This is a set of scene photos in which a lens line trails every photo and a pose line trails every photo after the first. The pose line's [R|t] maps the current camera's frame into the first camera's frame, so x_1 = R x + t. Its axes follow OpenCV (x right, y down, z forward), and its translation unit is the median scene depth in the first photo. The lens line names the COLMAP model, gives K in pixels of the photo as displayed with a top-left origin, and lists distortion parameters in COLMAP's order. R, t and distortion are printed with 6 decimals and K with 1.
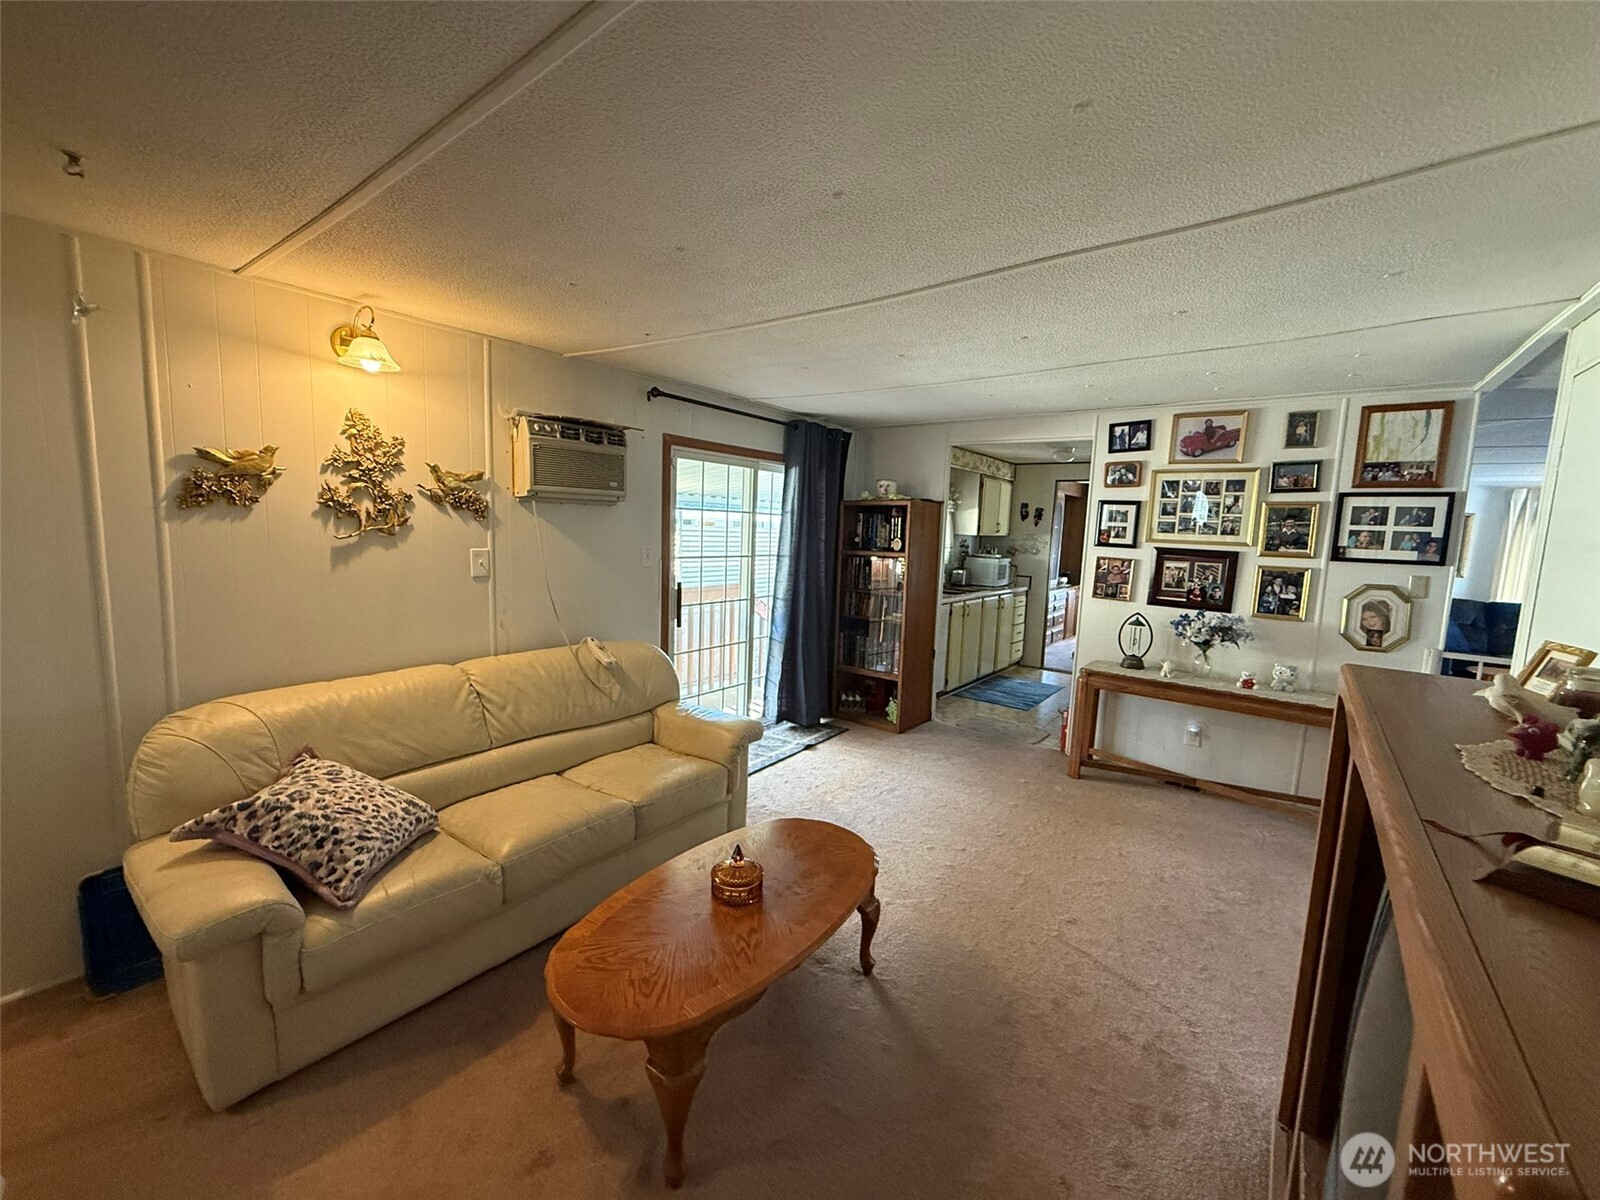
lens RADIAL K [[633.1, 0, 792.5], [0, 633.1, 600.0], [0, 0, 1]] dist [-0.002099, -0.000441]
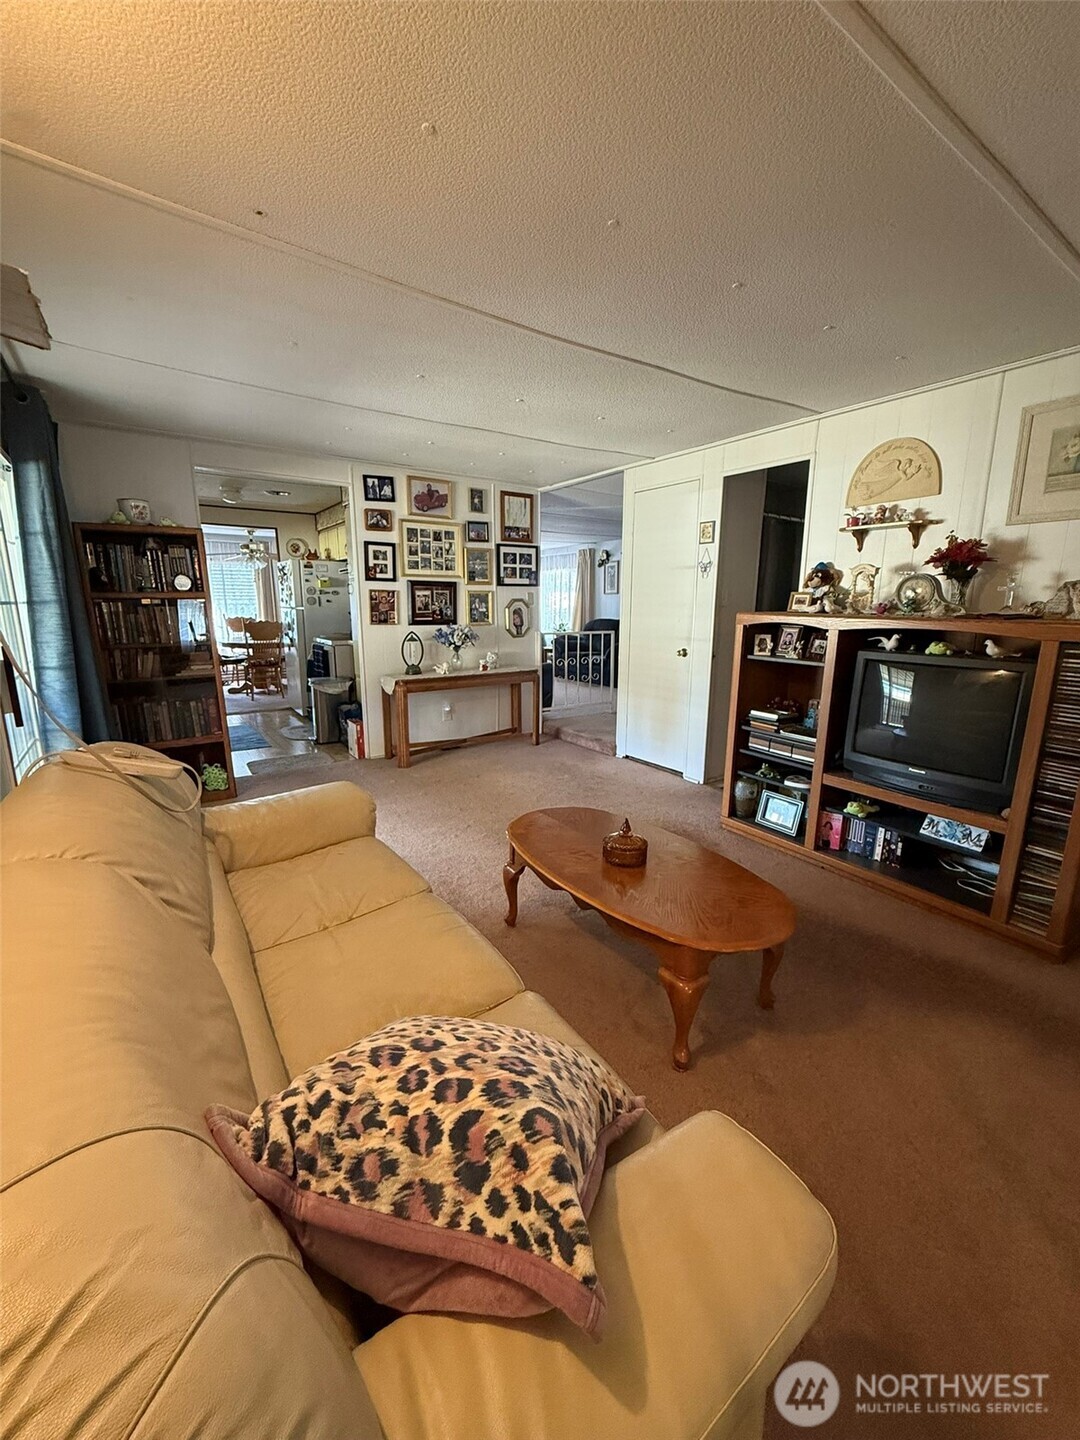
lens RADIAL K [[569.8, 0, 540.9], [0, 569.8, 717.8], [0, 0, 1]] dist [-0.002099, -0.000441]
pose [[0.305416, -0.229944, 0.924038, -0.532851], [0.118330, 0.972048, 0.202780, -0.014285], [-0.944838, 0.047410, 0.324088, 0.398965]]
